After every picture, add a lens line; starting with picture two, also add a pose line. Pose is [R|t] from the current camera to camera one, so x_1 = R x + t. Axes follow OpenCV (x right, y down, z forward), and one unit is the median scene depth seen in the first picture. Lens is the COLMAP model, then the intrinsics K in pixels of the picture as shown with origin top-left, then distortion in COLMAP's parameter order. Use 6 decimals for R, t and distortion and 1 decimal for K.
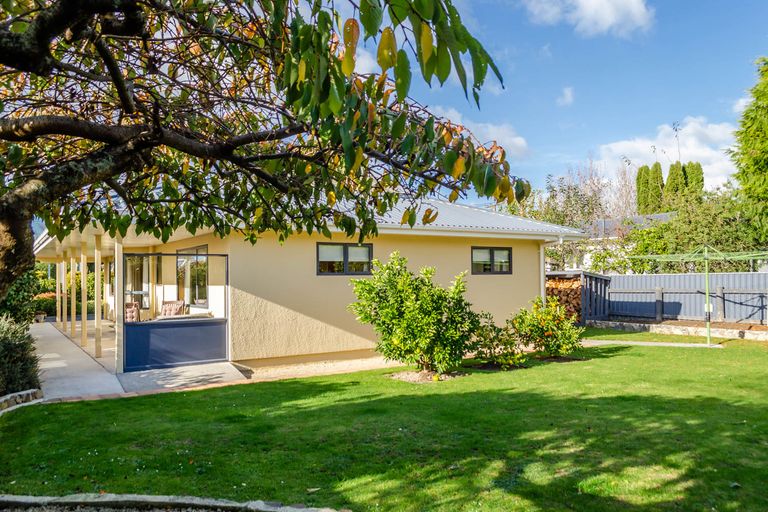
lens RADIAL K [[605.1, 0, 384.0], [0, 605.1, 256.0], [0, 0, 1]] dist [0.102412, -0.004198]
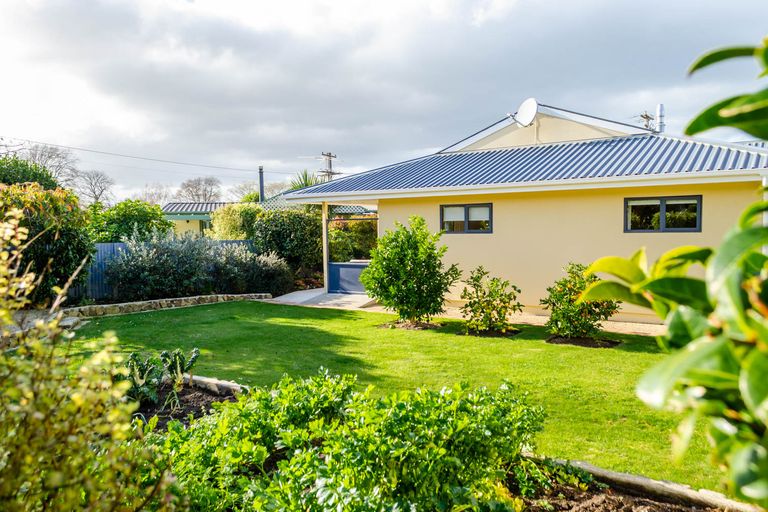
lens RADIAL K [[605.1, 0, 384.0], [0, 605.1, 256.0], [0, 0, 1]] dist [0.102412, -0.004198]
pose [[0.376444, 0.036749, -0.925710, 0.947354], [0.029852, 0.998213, 0.051767, 0.011899], [0.925958, -0.047122, 0.374674, 0.492387]]
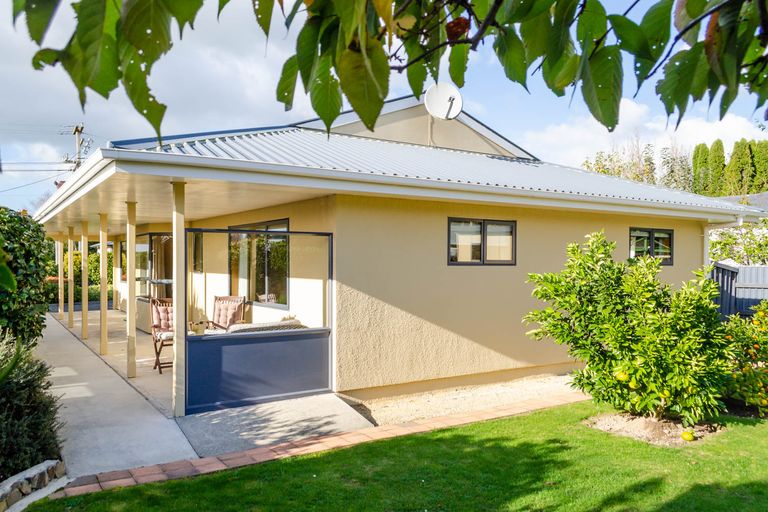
lens RADIAL K [[605.1, 0, 384.0], [0, 605.1, 256.0], [0, 0, 1]] dist [0.102412, -0.004198]
pose [[0.999806, 0.013579, 0.014261, -0.209845], [-0.013957, 0.999544, 0.026770, 0.004021], [-0.013891, -0.026964, 0.999540, 0.337643]]
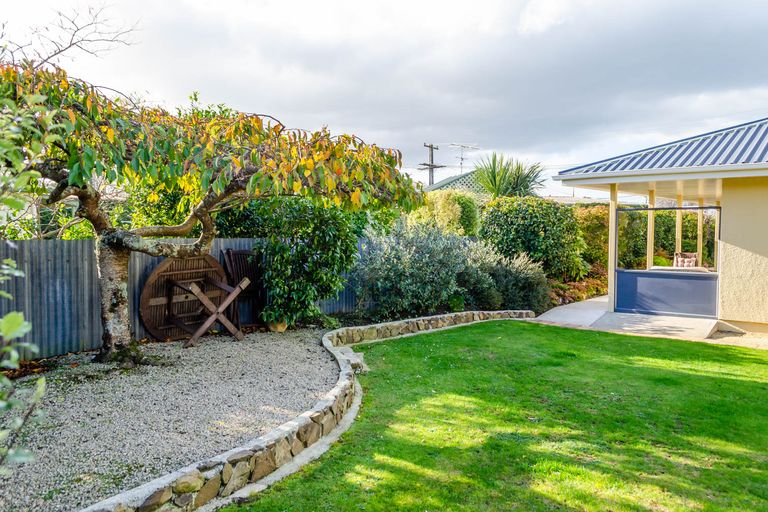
lens RADIAL K [[605.1, 0, 384.0], [0, 605.1, 256.0], [0, 0, 1]] dist [0.102412, -0.004198]
pose [[0.299759, 0.042776, -0.953056, 0.463534], [0.022006, 0.998418, 0.051734, 0.012481], [0.953761, -0.036481, 0.298343, 0.230937]]
